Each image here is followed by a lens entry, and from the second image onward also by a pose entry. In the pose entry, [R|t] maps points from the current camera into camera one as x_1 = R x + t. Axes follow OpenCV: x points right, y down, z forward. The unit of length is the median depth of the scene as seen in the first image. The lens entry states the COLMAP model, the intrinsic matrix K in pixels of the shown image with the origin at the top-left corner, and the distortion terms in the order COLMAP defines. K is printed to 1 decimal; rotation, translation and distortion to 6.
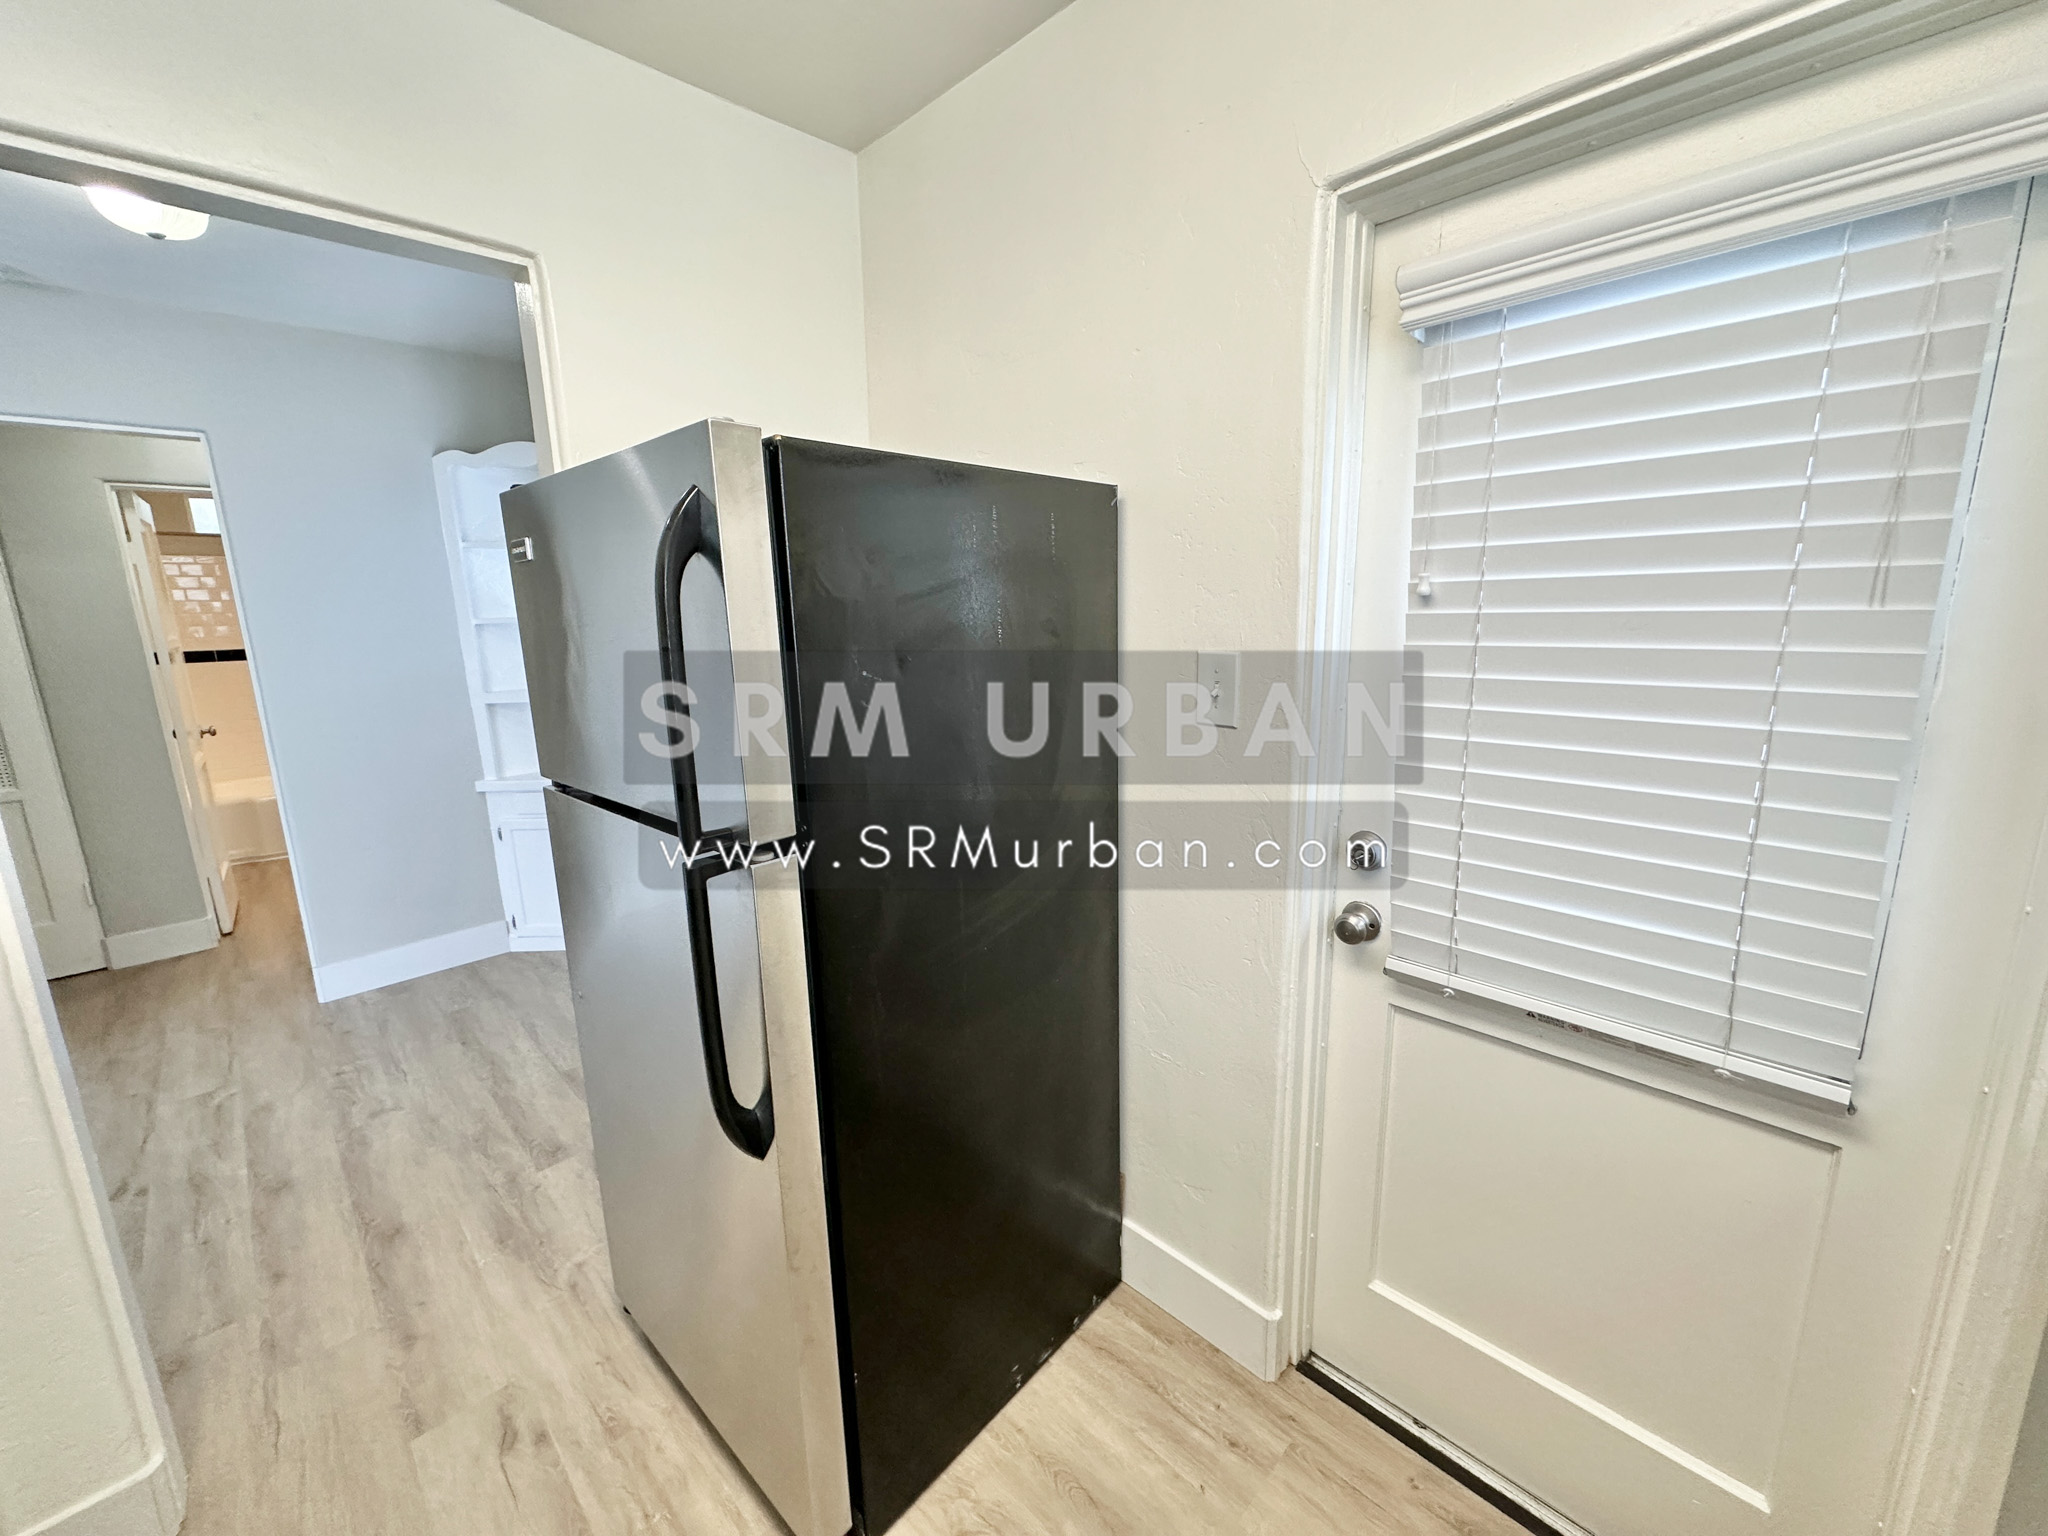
lens RADIAL K [[813.5, 0, 1025.0], [0, 813.5, 769.2], [0, 0, 1]] dist [-0.003711, 0.000974]
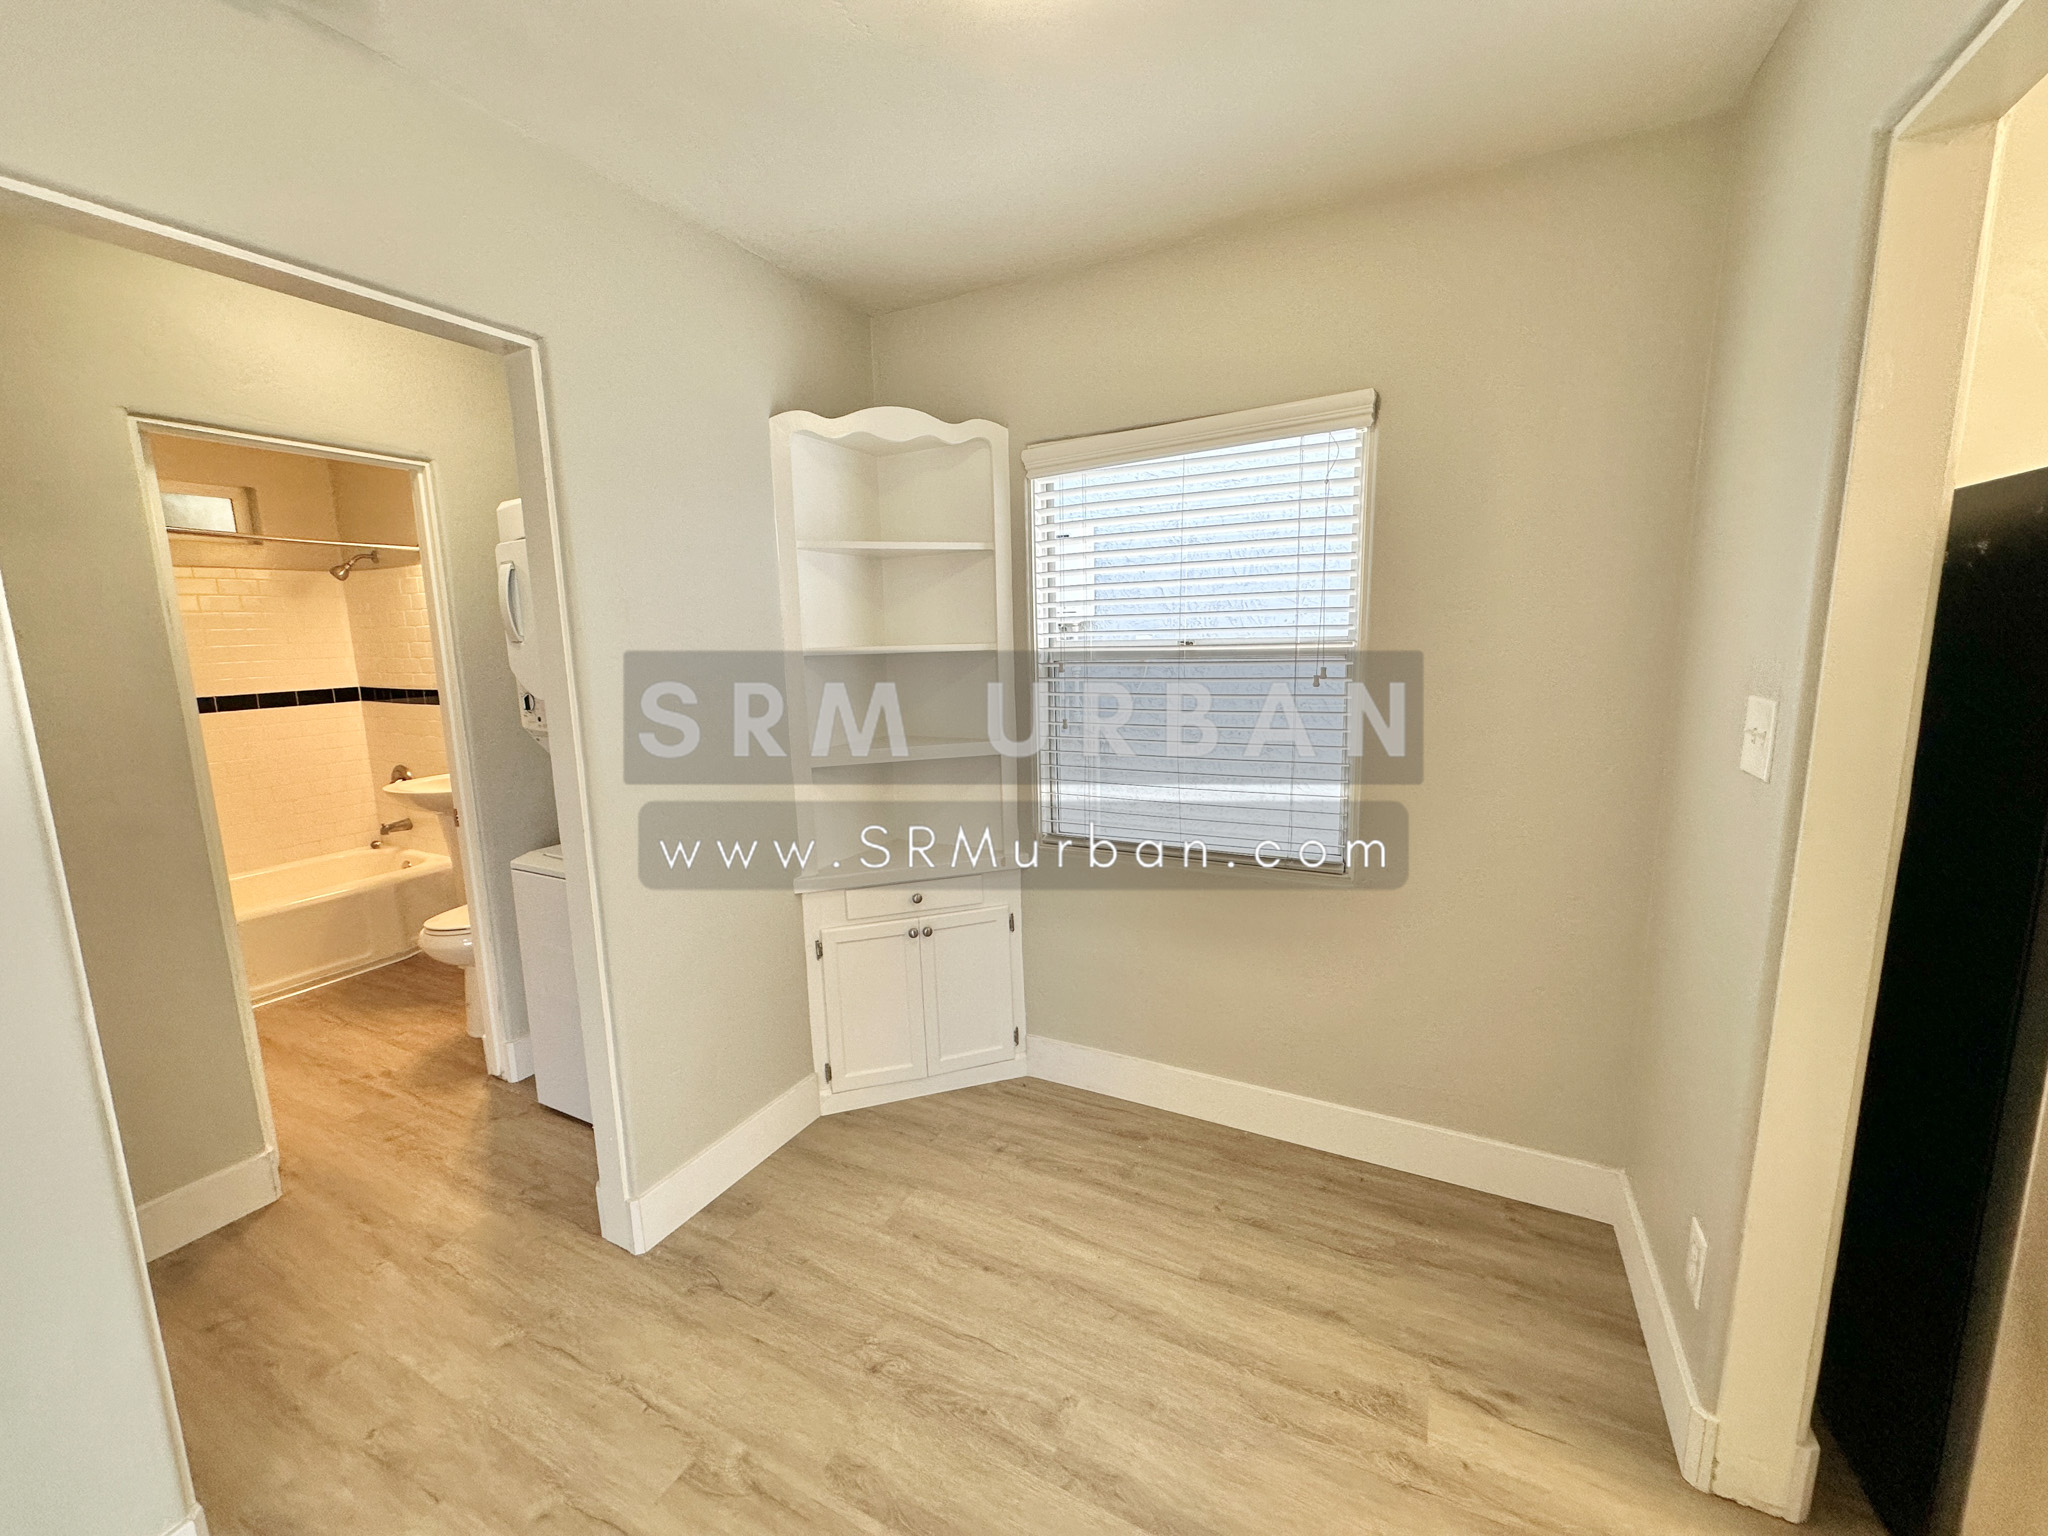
lens RADIAL K [[813.5, 0, 1025.9], [0, 813.5, 765.7], [0, 0, 1]] dist [-0.003711, 0.000974]
pose [[0.950410, -0.048532, 0.307190, -0.938025], [0.064050, 0.997119, -0.040632, -0.054755], [-0.304333, 0.058293, 0.950780, 0.358697]]
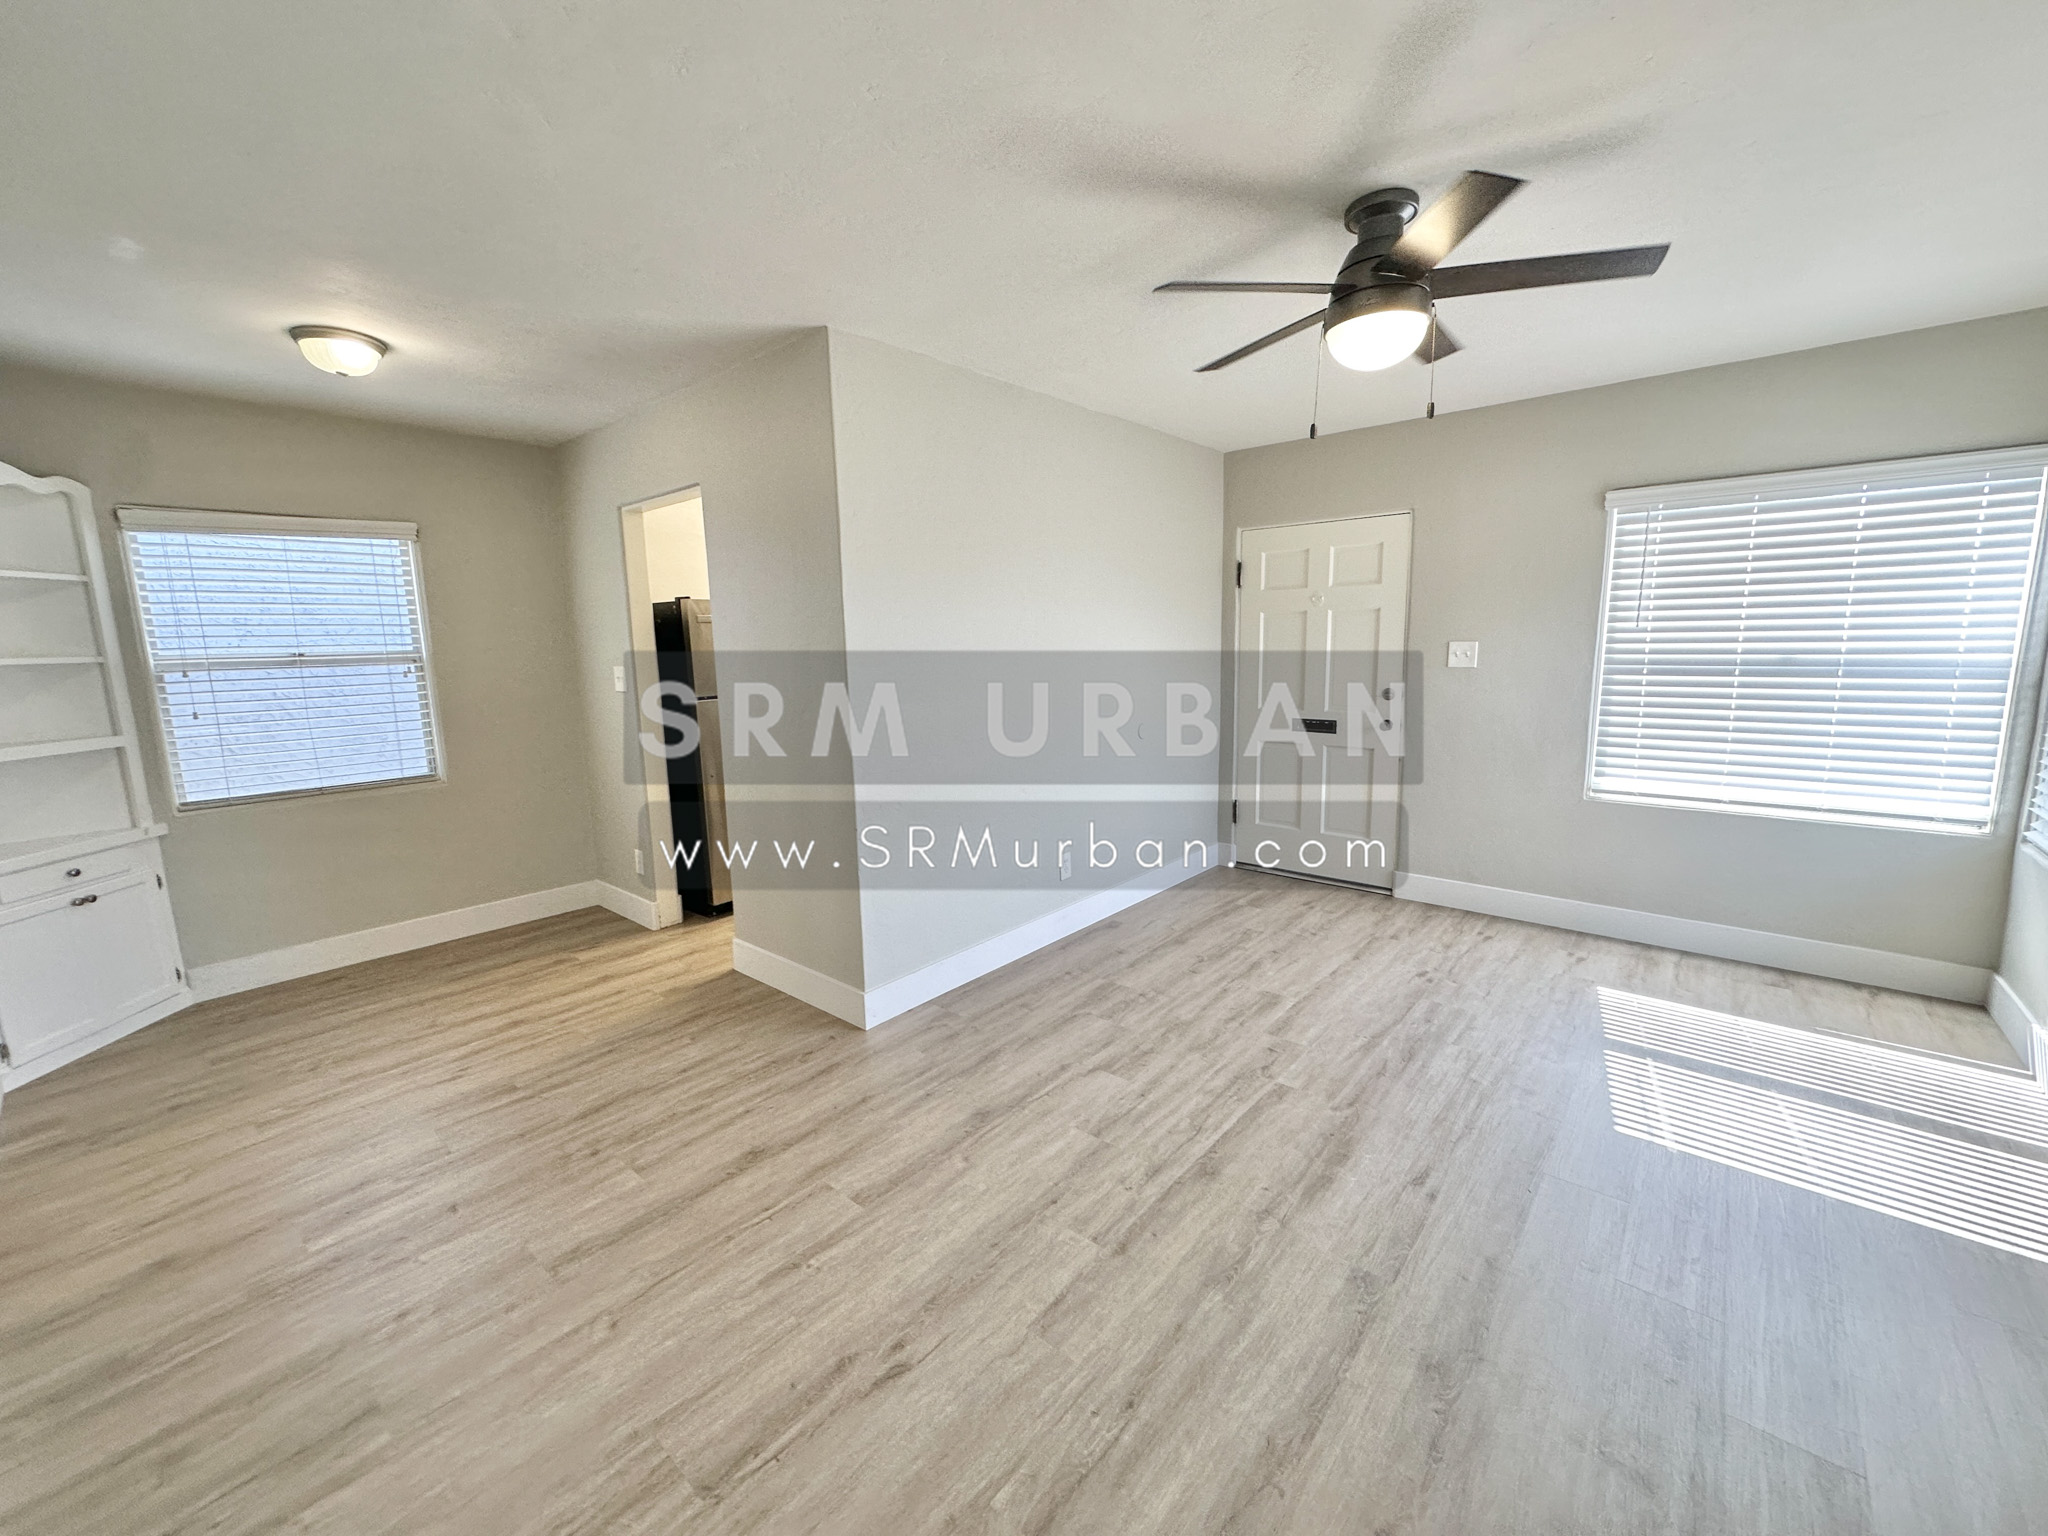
lens RADIAL K [[813.5, 0, 1016.5], [0, 813.5, 767.4], [0, 0, 1]] dist [-0.003711, 0.000974]
pose [[-0.068285, -0.127355, 0.989504, -1.984575], [0.228961, 0.963346, 0.139789, 0.059146], [-0.971038, 0.236103, -0.036622, 0.050066]]
